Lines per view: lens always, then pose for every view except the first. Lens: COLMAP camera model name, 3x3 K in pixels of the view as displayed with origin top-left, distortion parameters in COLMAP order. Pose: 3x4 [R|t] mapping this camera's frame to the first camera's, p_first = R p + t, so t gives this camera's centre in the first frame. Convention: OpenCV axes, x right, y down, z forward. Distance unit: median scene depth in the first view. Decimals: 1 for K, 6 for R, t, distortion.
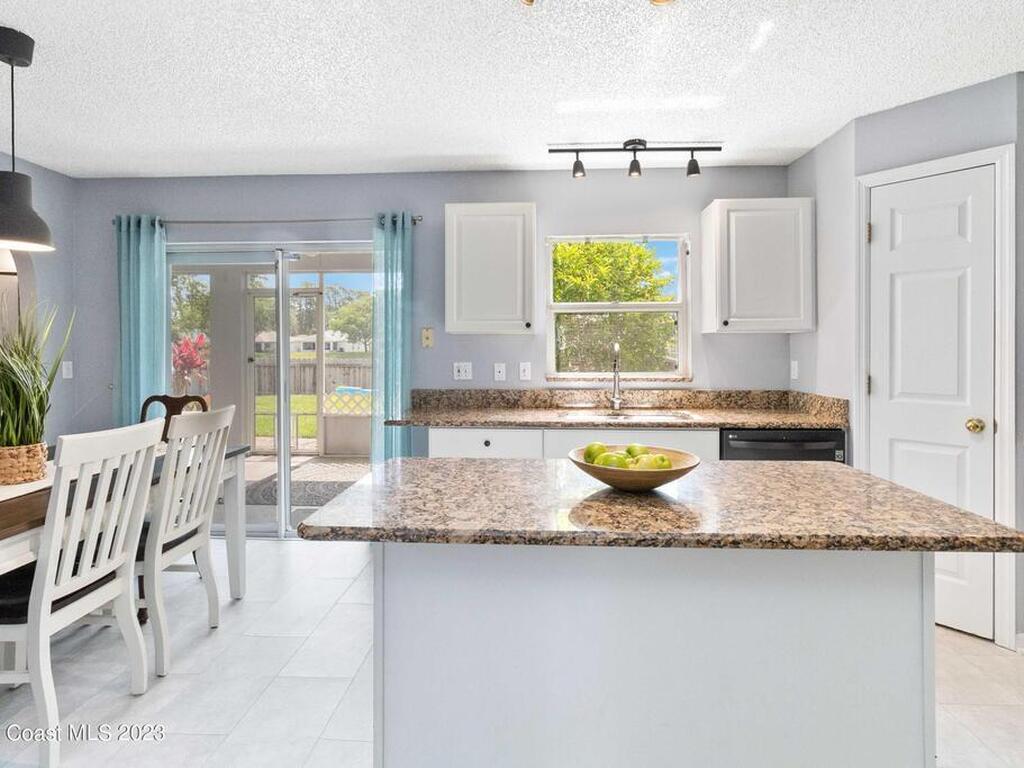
lens RADIAL K [[549.3, 0, 511.5], [0, 549.3, 349.3], [0, 0, 1]] dist [-0.000573, 0.000508]
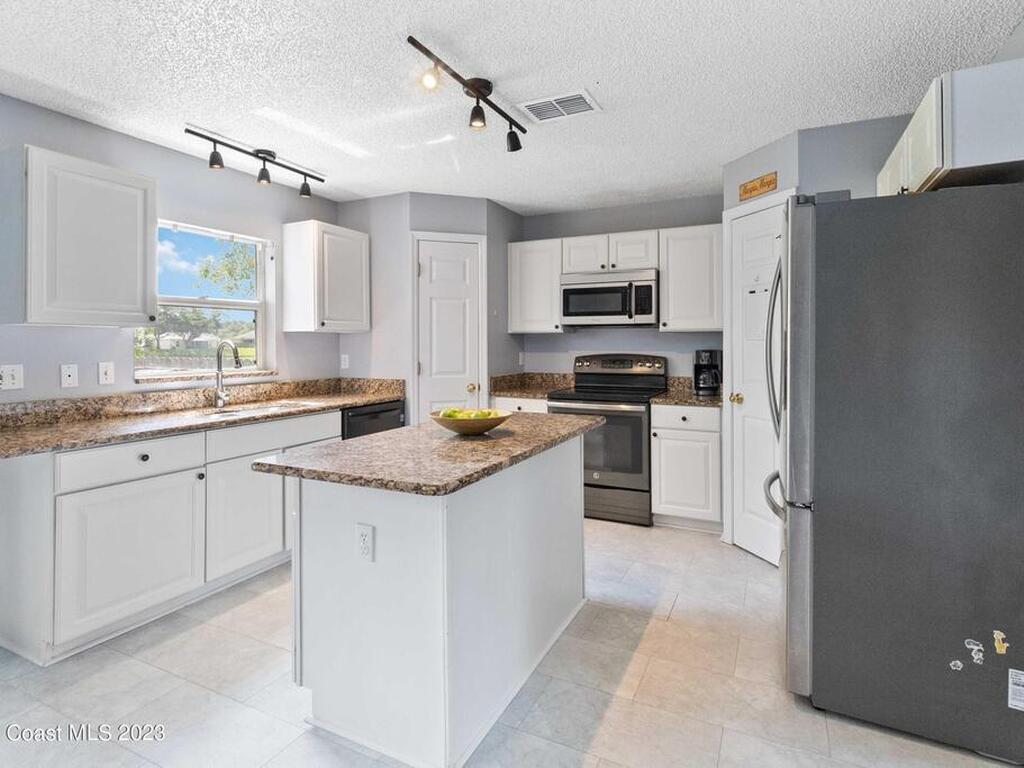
lens RADIAL K [[539.3, 0, 520.2], [0, 539.3, 345.8], [0, 0, 1]] dist [0.002613, 0.000407]
pose [[0.385034, -0.002247, 0.922900, -0.548373], [0.004310, 0.999991, 0.000636, 0.001293], [-0.922892, 0.003733, 0.385040, 0.137661]]
